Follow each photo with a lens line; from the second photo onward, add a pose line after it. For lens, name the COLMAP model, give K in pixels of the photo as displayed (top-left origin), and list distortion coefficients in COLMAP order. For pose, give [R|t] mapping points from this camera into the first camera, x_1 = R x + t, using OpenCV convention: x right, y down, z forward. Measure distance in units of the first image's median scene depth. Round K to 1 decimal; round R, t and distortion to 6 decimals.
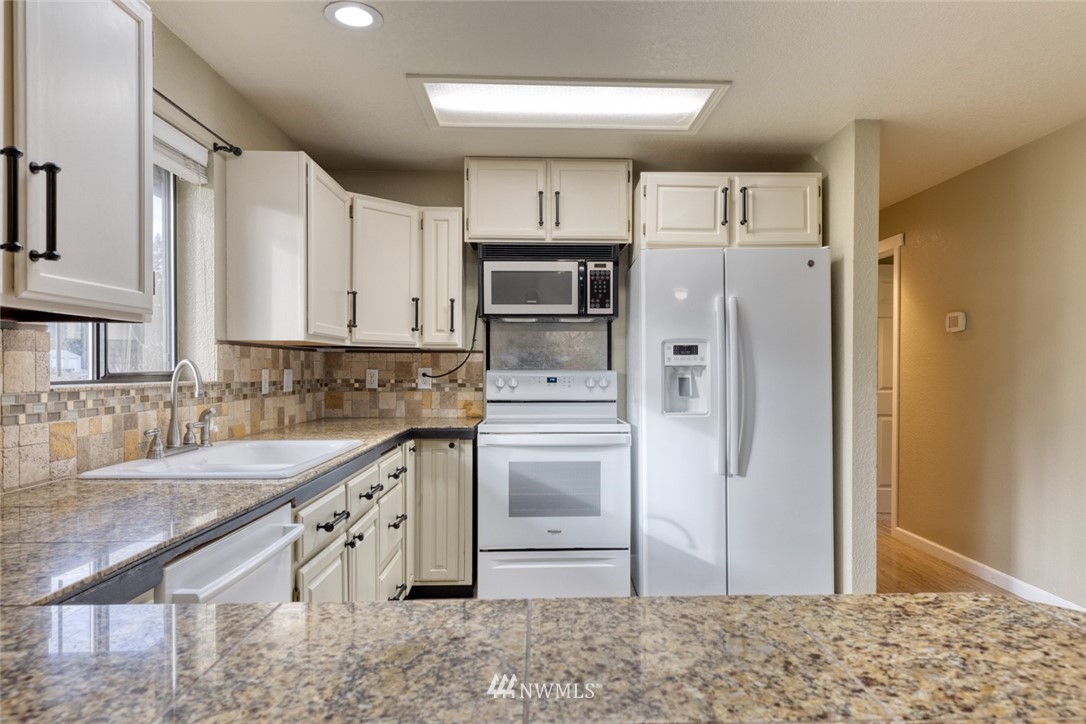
lens RADIAL K [[696.6, 0, 564.4], [0, 696.6, 374.4], [0, 0, 1]] dist [-0.000063, -0.002015]
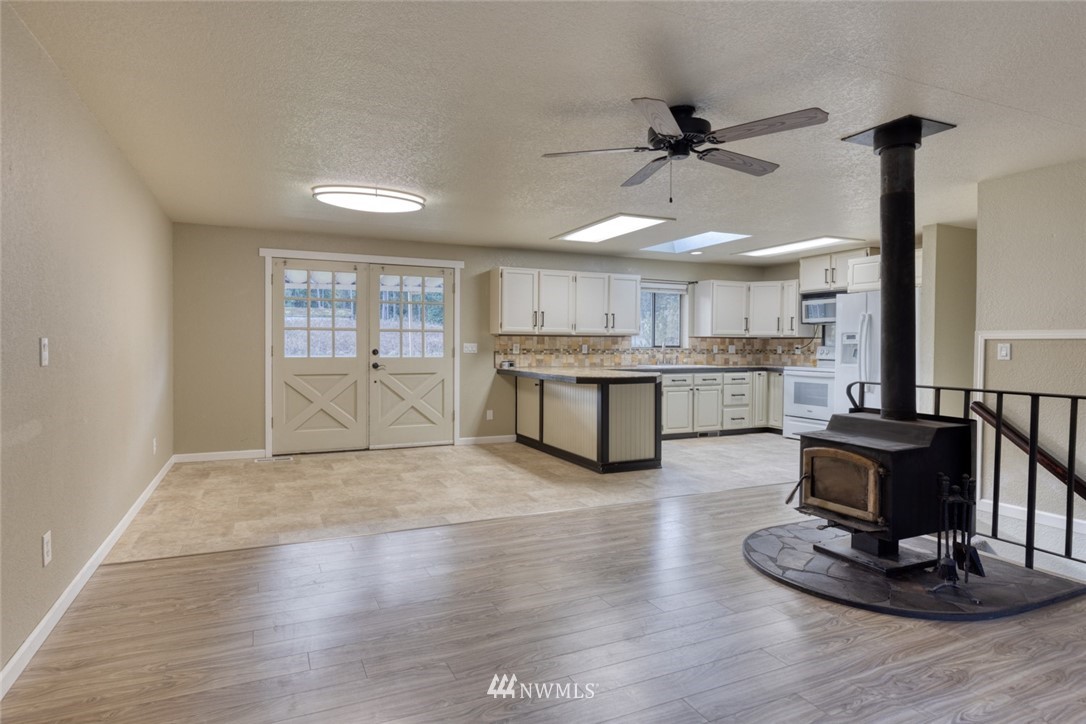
lens RADIAL K [[565.7, 0, 422.0], [0, 565.7, 355.9], [0, 0, 1]] dist [-0.036305, -0.000330]
pose [[0.207742, 0.019353, -0.977992, 1.499529], [-0.013408, 0.999767, 0.016936, 0.013699], [0.978092, 0.009595, 0.207953, -0.693326]]
